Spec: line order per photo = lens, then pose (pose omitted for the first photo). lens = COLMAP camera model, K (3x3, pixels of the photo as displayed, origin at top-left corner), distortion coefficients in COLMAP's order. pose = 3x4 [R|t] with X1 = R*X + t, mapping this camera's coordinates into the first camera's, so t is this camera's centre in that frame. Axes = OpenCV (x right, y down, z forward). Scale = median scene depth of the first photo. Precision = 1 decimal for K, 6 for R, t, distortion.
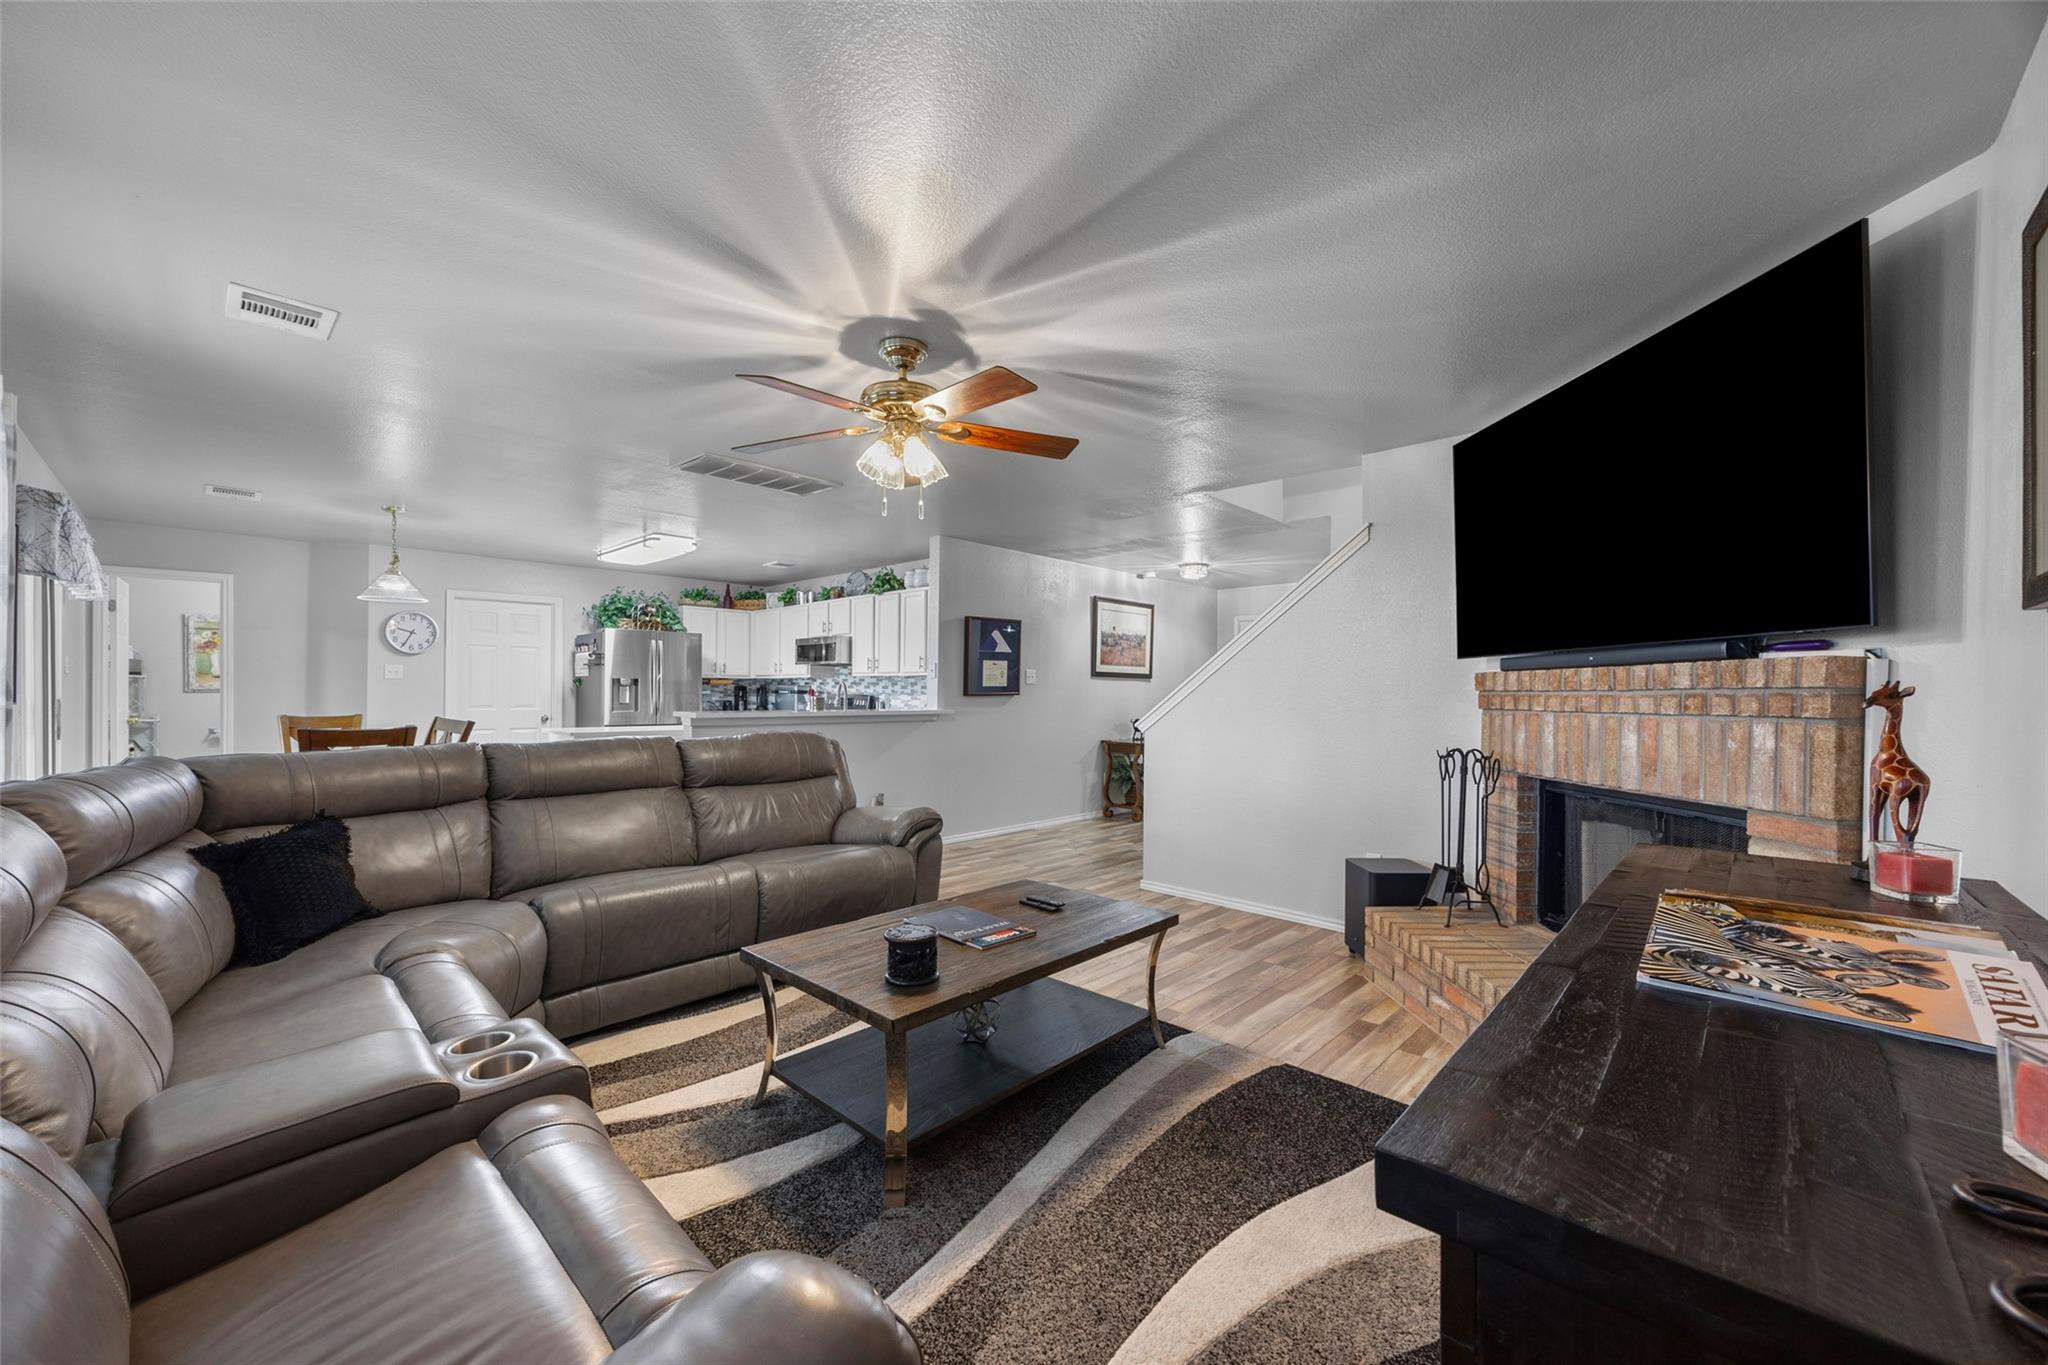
lens RADIAL K [[793.0, 0, 1015.0], [0, 793.0, 691.4], [0, 0, 1]] dist [-0.000360, 0.000245]
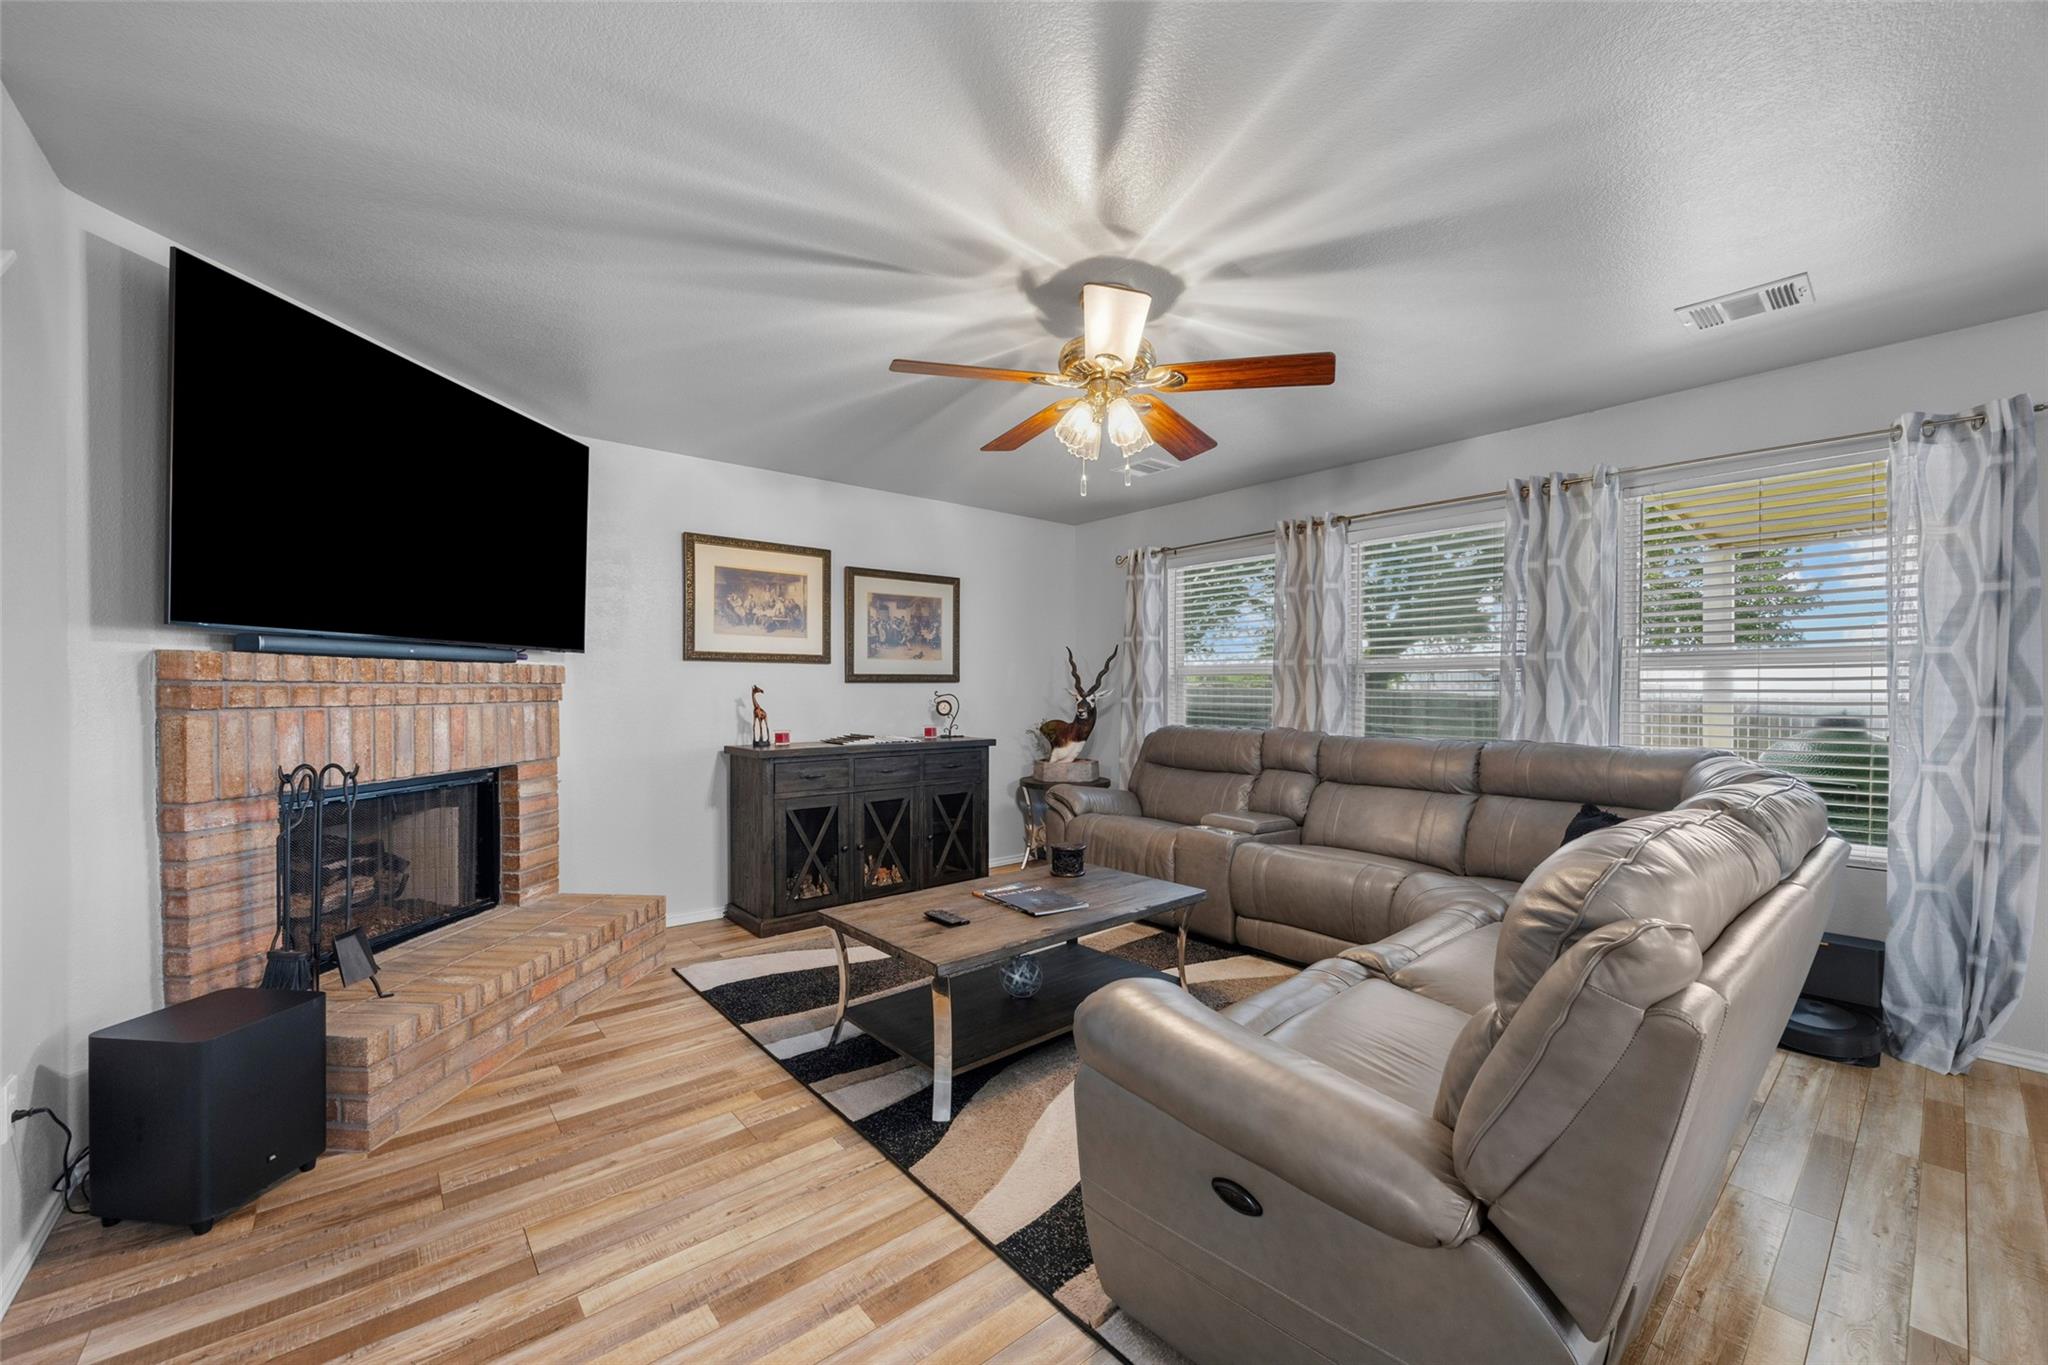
lens RADIAL K [[793.0, 0, 1020.3], [0, 793.0, 696.9], [0, 0, 1]] dist [-0.000360, 0.000245]
pose [[-0.995032, -0.013723, 0.098601, -0.053419], [-0.013122, 0.999891, 0.006746, -0.000150], [-0.098682, 0.005418, -0.995104, 0.728222]]
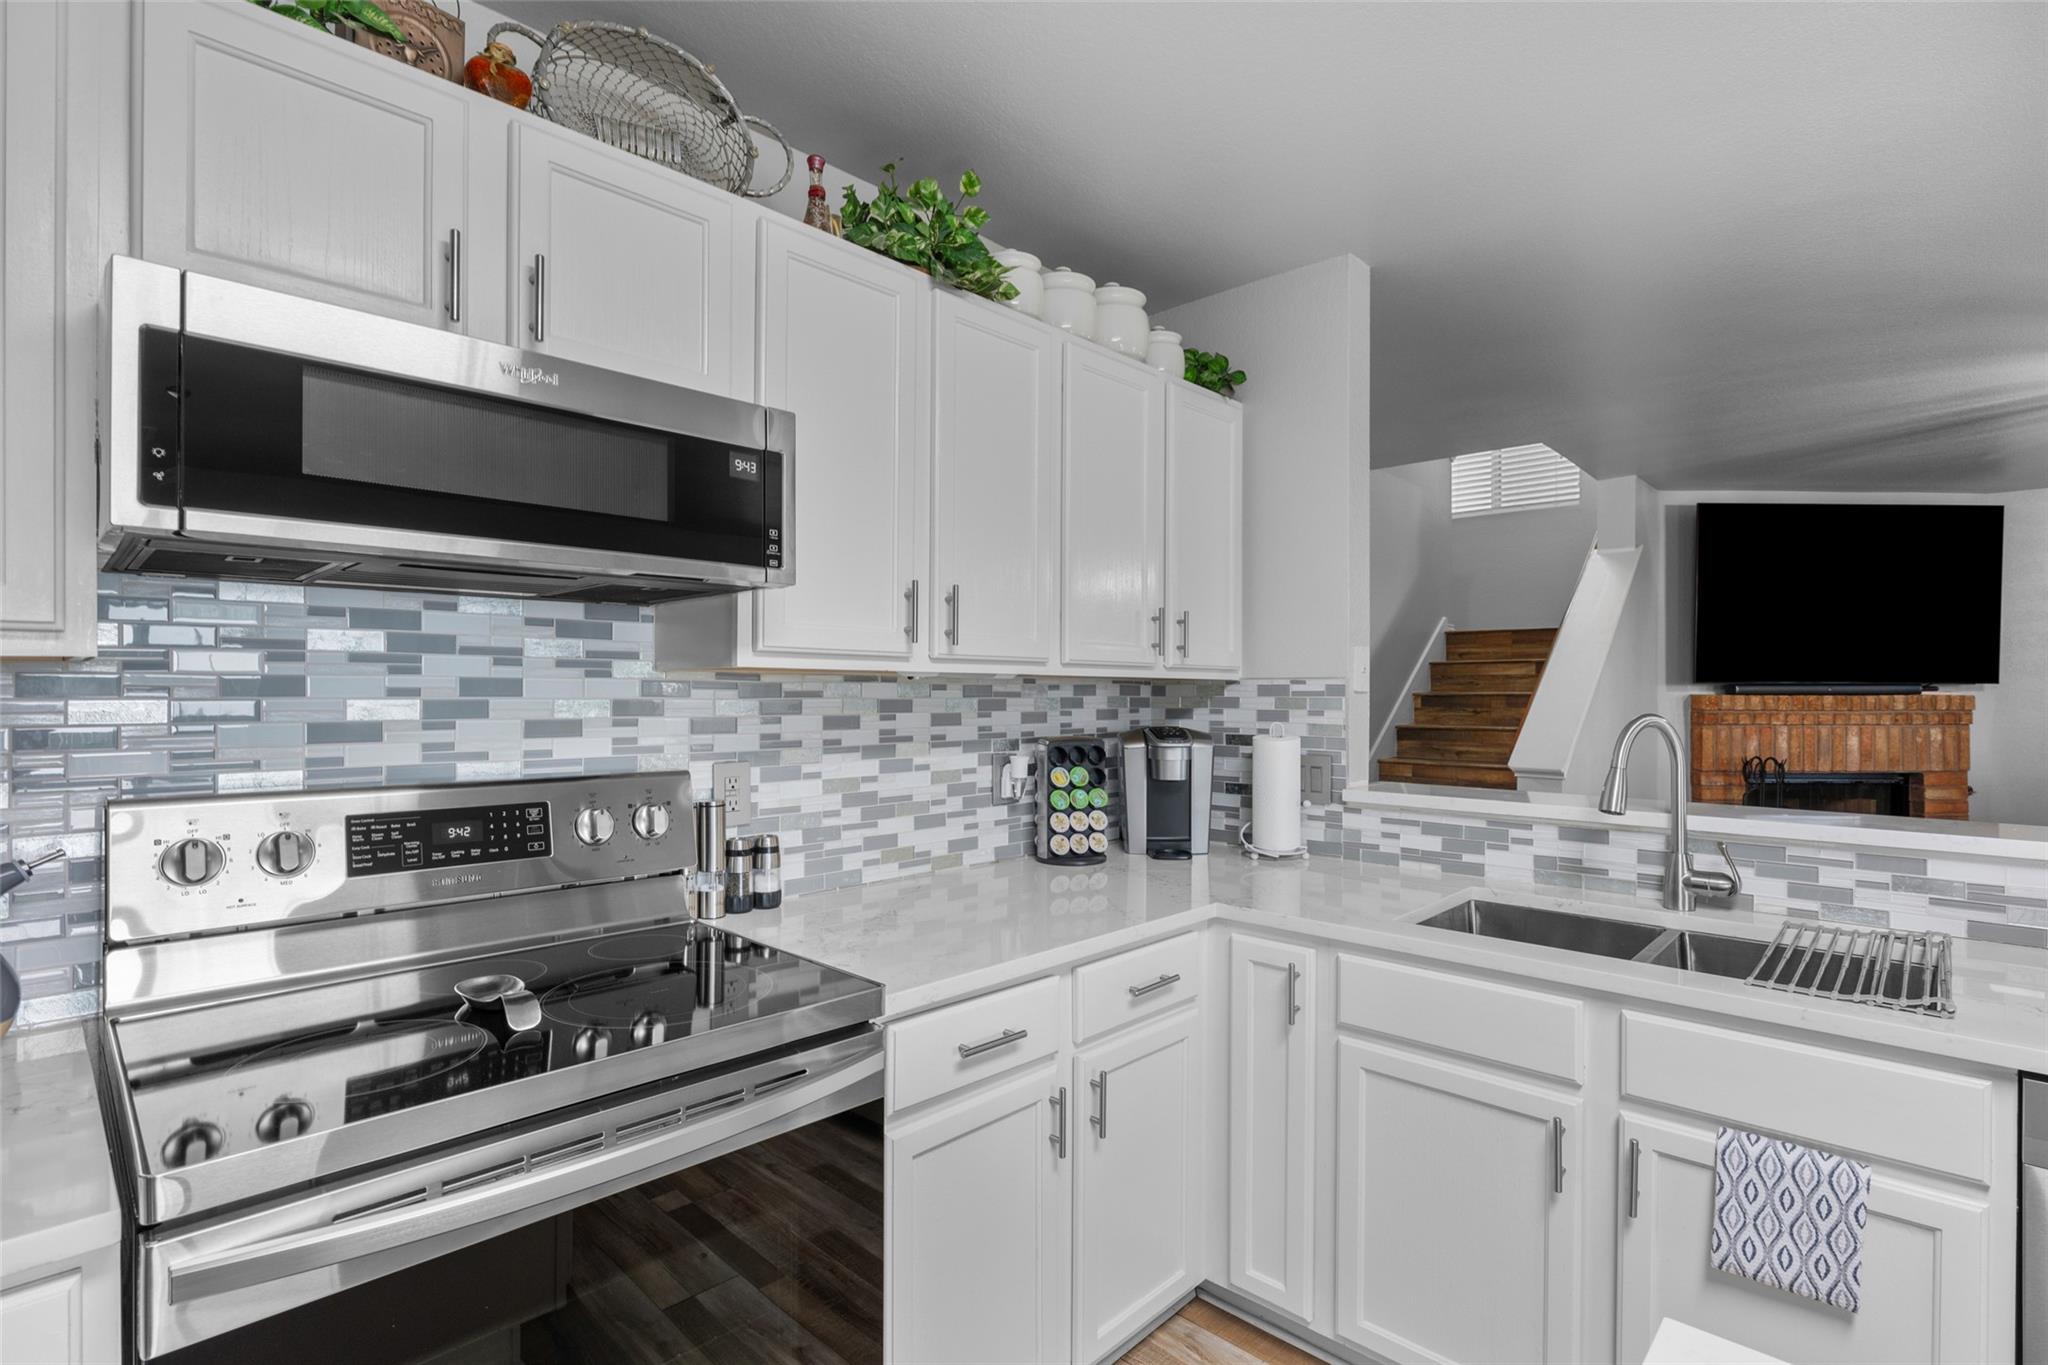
lens RADIAL K [[976.2, 0, 1027.6], [0, 976.2, 699.6], [0, 0, 1]] dist [-0.001651, -0.000330]
pose [[-0.018031, -0.019355, 0.999650, -0.429999], [-0.007350, 0.999788, 0.019225, -0.017795], [-0.999810, -0.007001, -0.018169, 0.980033]]
